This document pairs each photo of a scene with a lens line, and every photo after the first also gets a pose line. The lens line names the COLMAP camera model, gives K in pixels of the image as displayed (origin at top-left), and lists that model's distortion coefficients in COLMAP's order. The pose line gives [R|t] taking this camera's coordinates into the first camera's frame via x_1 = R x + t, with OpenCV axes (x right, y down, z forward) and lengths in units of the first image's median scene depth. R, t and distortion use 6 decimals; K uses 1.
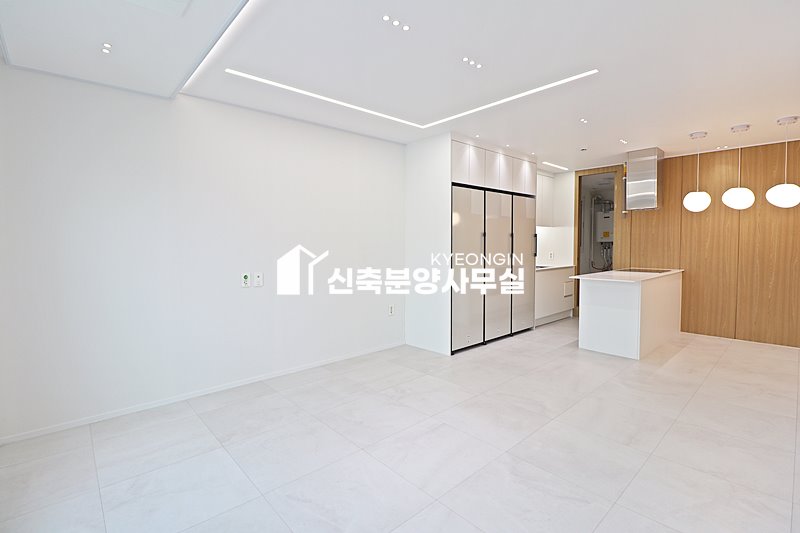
lens RADIAL K [[370.5, 0, 397.4], [0, 370.5, 259.6], [0, 0, 1]] dist [-0.003315, -0.011117]
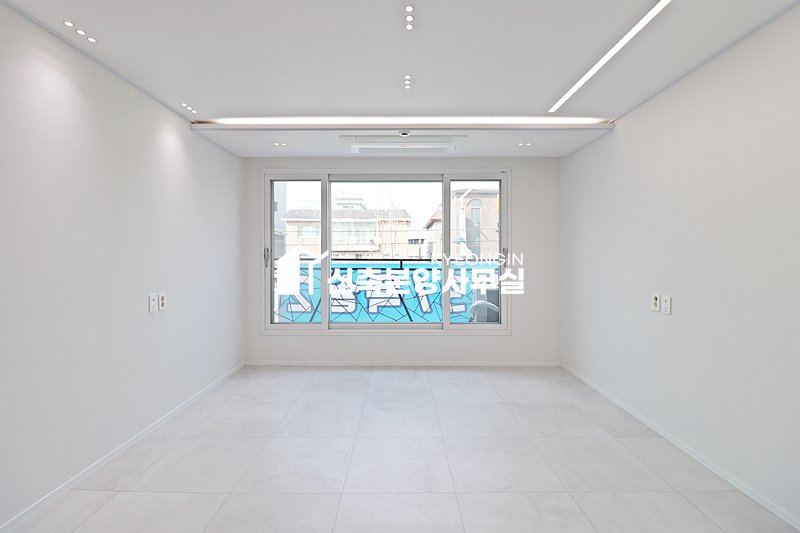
lens RADIAL K [[370.5, 0, 398.5], [0, 370.5, 259.0], [0, 0, 1]] dist [-0.003315, -0.011117]
pose [[-0.672171, 0.011042, -0.740314, 0.396629], [-0.029479, 0.998697, 0.041661, -0.040168], [0.739809, 0.049828, -0.670969, 0.772829]]
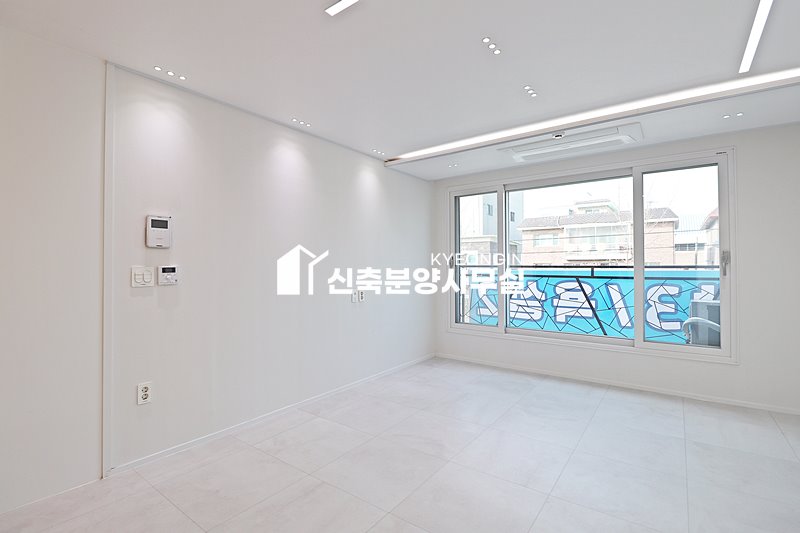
lens RADIAL K [[370.5, 0, 395.1], [0, 370.5, 261.9], [0, 0, 1]] dist [-0.003315, -0.011117]
pose [[-0.981854, 0.006083, -0.189541, 0.296206], [-0.000191, 0.999453, 0.033063, -0.037864], [0.189638, 0.032499, -0.981316, 0.915531]]
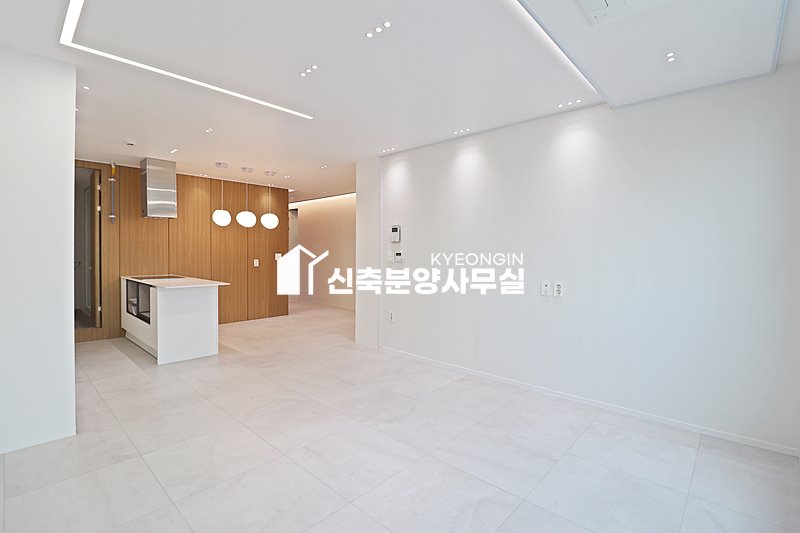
lens RADIAL K [[370.5, 0, 400.3], [0, 370.5, 256.0], [0, 0, 1]] dist [-0.003315, -0.011117]
pose [[-0.092770, -0.006645, 0.995665, -0.426313], [0.038573, 0.999203, 0.010262, -0.014620], [-0.994940, 0.039357, -0.092440, 0.443286]]
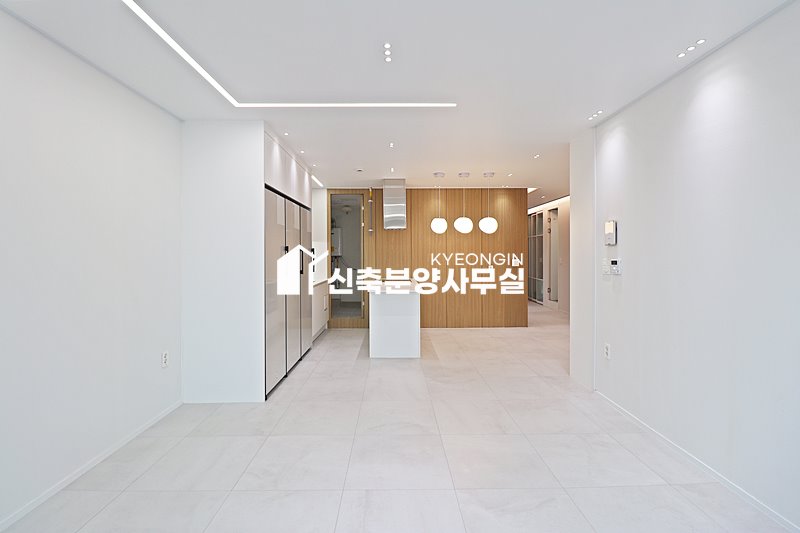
lens RADIAL K [[370.5, 0, 396.8], [0, 370.5, 255.0], [0, 0, 1]] dist [-0.003315, -0.011117]
pose [[0.660739, 0.001809, 0.750614, -0.224451], [0.033884, 0.998906, -0.032234, -0.014826], [-0.749851, 0.046732, 0.659955, 0.220446]]
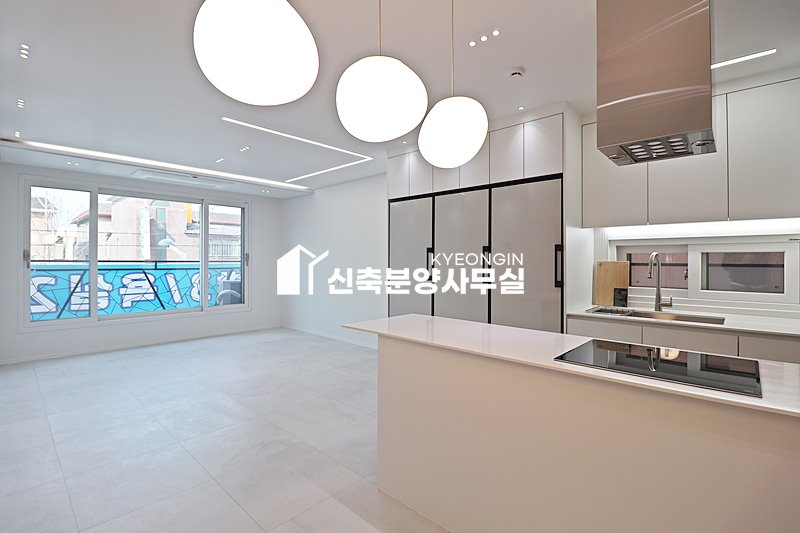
lens RADIAL K [[370.5, 0, 403.6], [0, 370.5, 260.4], [0, 0, 1]] dist [-0.003315, -0.011117]
pose [[0.098005, 0.006972, -0.995162, 0.969014], [-0.047396, 0.998873, 0.002330, -0.041214], [0.994057, 0.046938, 0.098225, 0.799961]]
